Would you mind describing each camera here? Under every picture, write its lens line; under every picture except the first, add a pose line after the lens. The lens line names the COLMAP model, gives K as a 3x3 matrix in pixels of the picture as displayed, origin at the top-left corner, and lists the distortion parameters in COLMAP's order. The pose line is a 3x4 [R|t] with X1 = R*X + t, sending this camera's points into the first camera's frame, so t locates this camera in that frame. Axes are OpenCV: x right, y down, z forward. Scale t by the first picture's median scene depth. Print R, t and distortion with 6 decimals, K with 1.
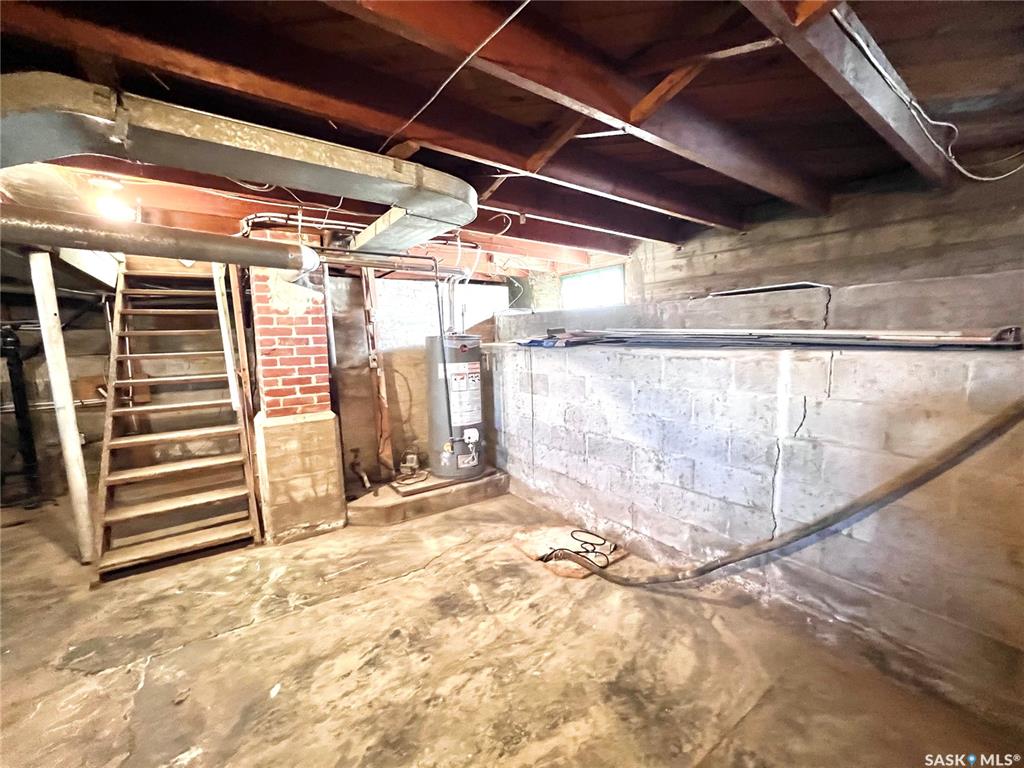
lens RADIAL K [[409.4, 0, 512.9], [0, 409.4, 379.4], [0, 0, 1]] dist [-0.002477, -0.000351]
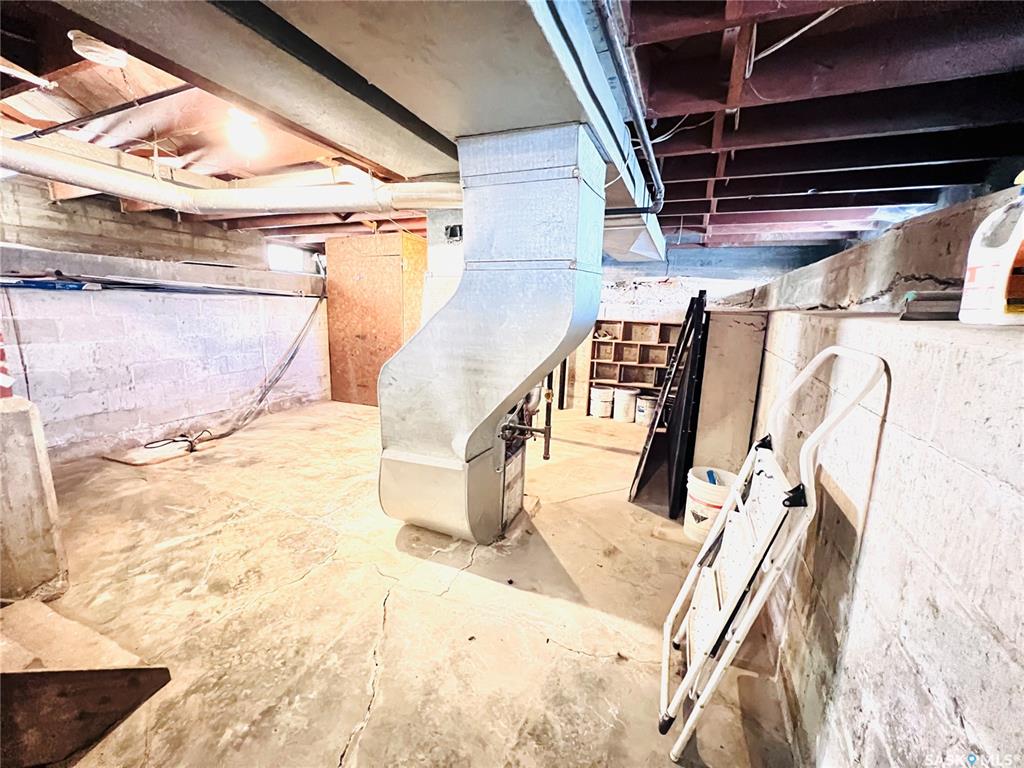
lens RADIAL K [[409.4, 0, 512.8], [0, 409.4, 382.6], [0, 0, 1]] dist [-0.002477, -0.000351]
pose [[-0.516106, -0.154913, 0.842399, -1.647537], [0.067616, 0.973070, 0.220368, -0.005559], [-0.853851, 0.170693, -0.491733, 0.752339]]
